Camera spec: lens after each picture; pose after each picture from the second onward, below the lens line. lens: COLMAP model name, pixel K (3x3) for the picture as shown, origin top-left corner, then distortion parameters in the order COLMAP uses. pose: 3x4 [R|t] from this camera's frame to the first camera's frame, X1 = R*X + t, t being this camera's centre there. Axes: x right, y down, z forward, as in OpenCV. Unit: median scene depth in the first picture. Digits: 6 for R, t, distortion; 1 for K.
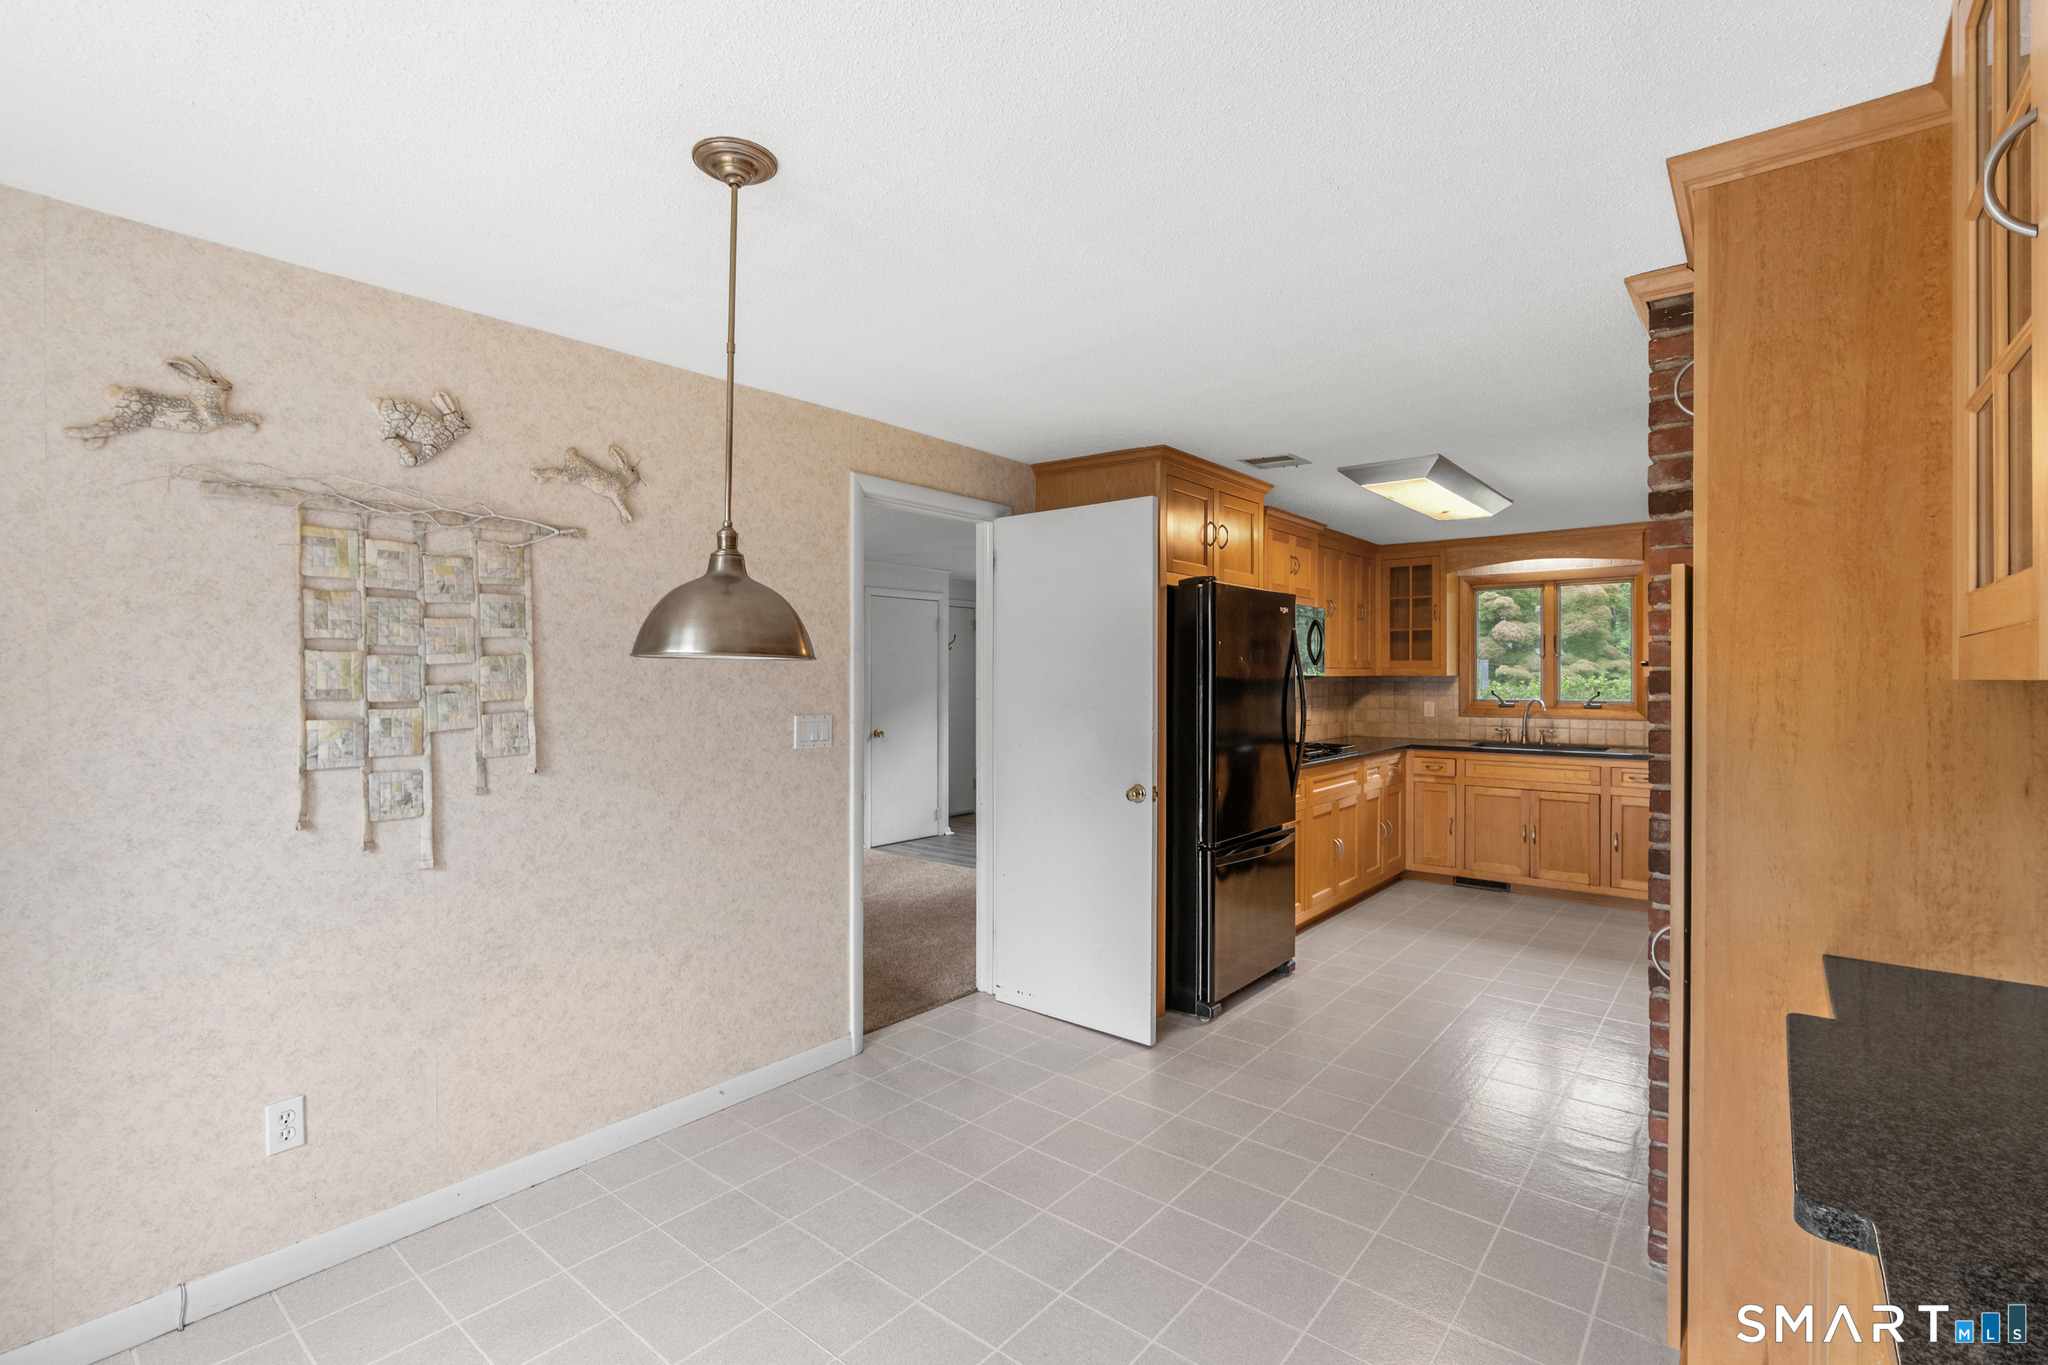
lens RADIAL K [[934.6, 0, 1020.8], [0, 934.6, 683.2], [0, 0, 1]] dist [-0.001864, -0.000067]
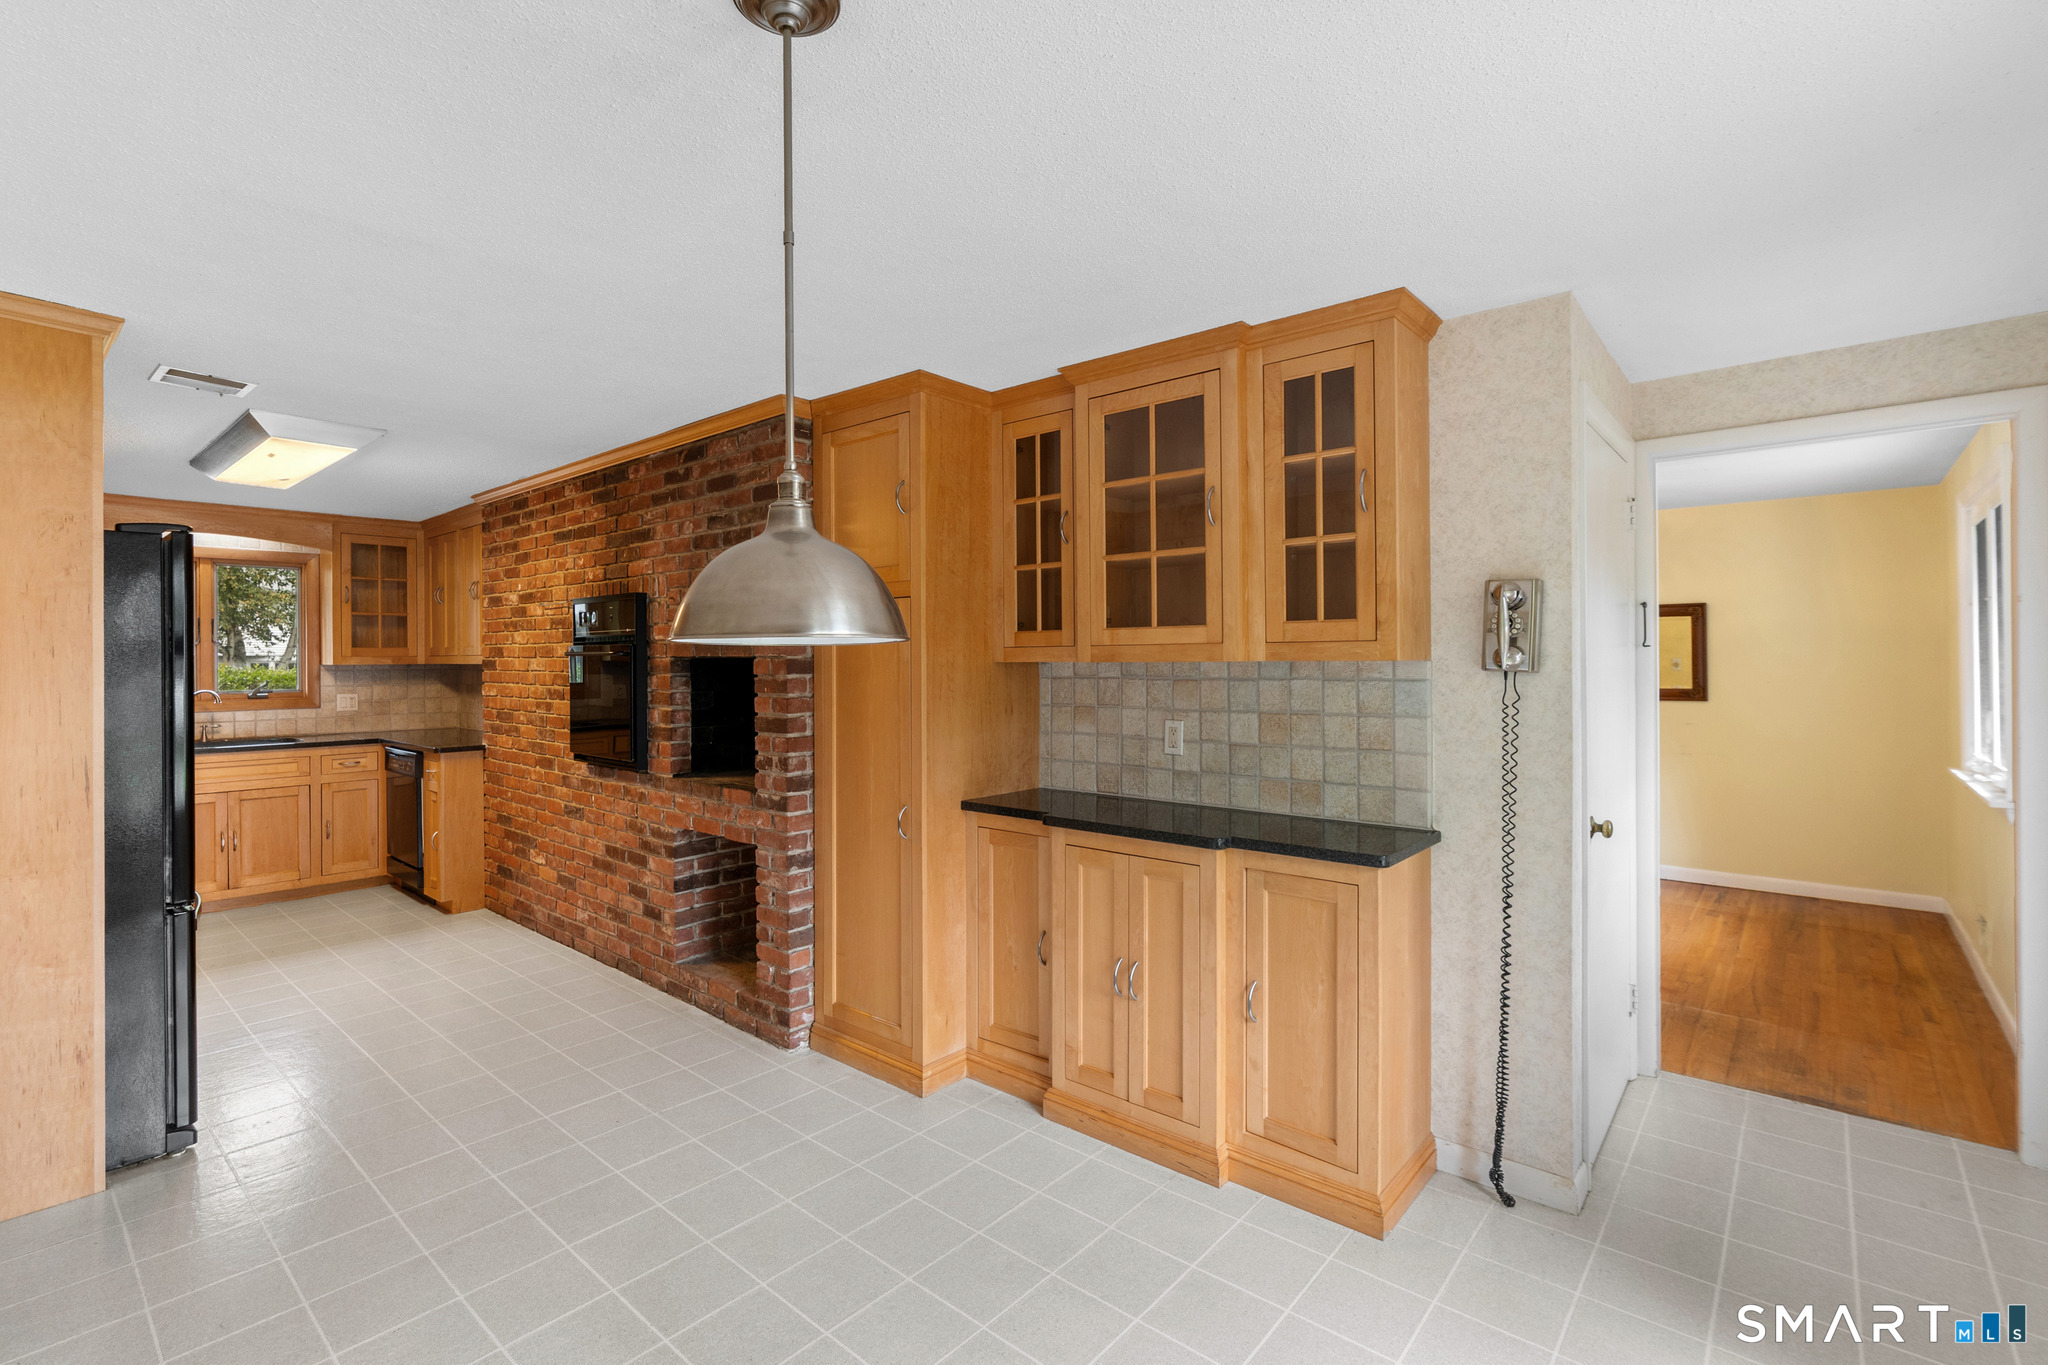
lens RADIAL K [[934.6, 0, 976.5], [0, 934.6, 660.8], [0, 0, 1]] dist [-0.001864, -0.000067]
pose [[0.057233, -0.001103, 0.998360, -0.286198], [0.012879, 0.999917, 0.000366, -0.002338], [-0.998278, 0.012837, 0.057243, 0.214845]]
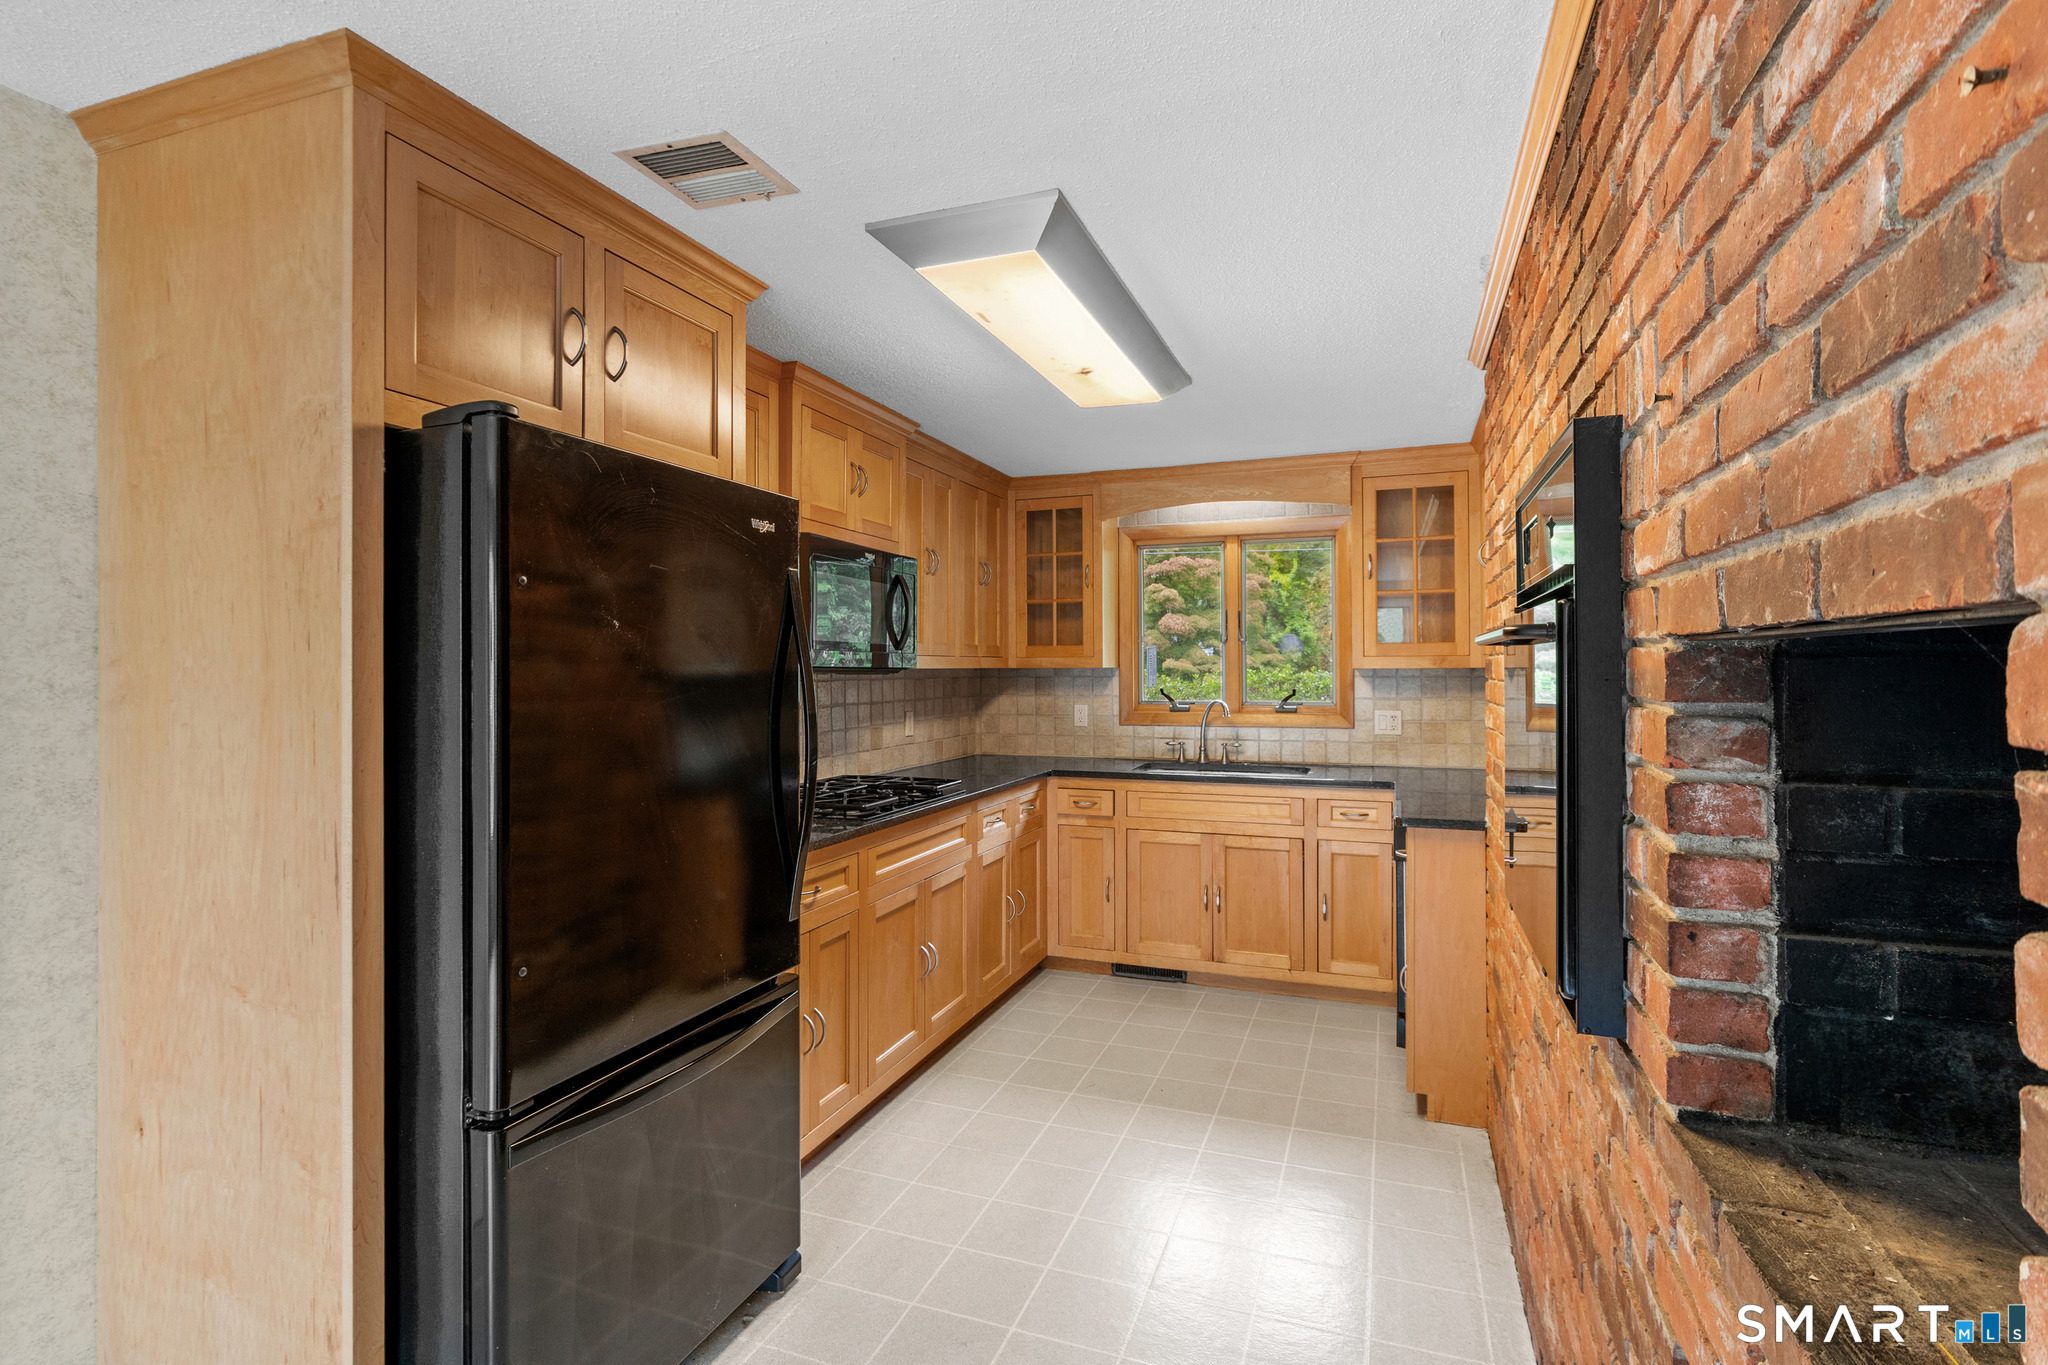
lens RADIAL K [[987.4, 0, 1021.3], [0, 987.4, 654.8], [0, 0, 1]] dist [-0.016459, 0.000078]
pose [[0.946533, 0.002656, 0.322597, 0.166550], [0.004981, 0.999727, -0.022844, -0.001236], [-0.322570, 0.023229, 0.946261, 0.333464]]
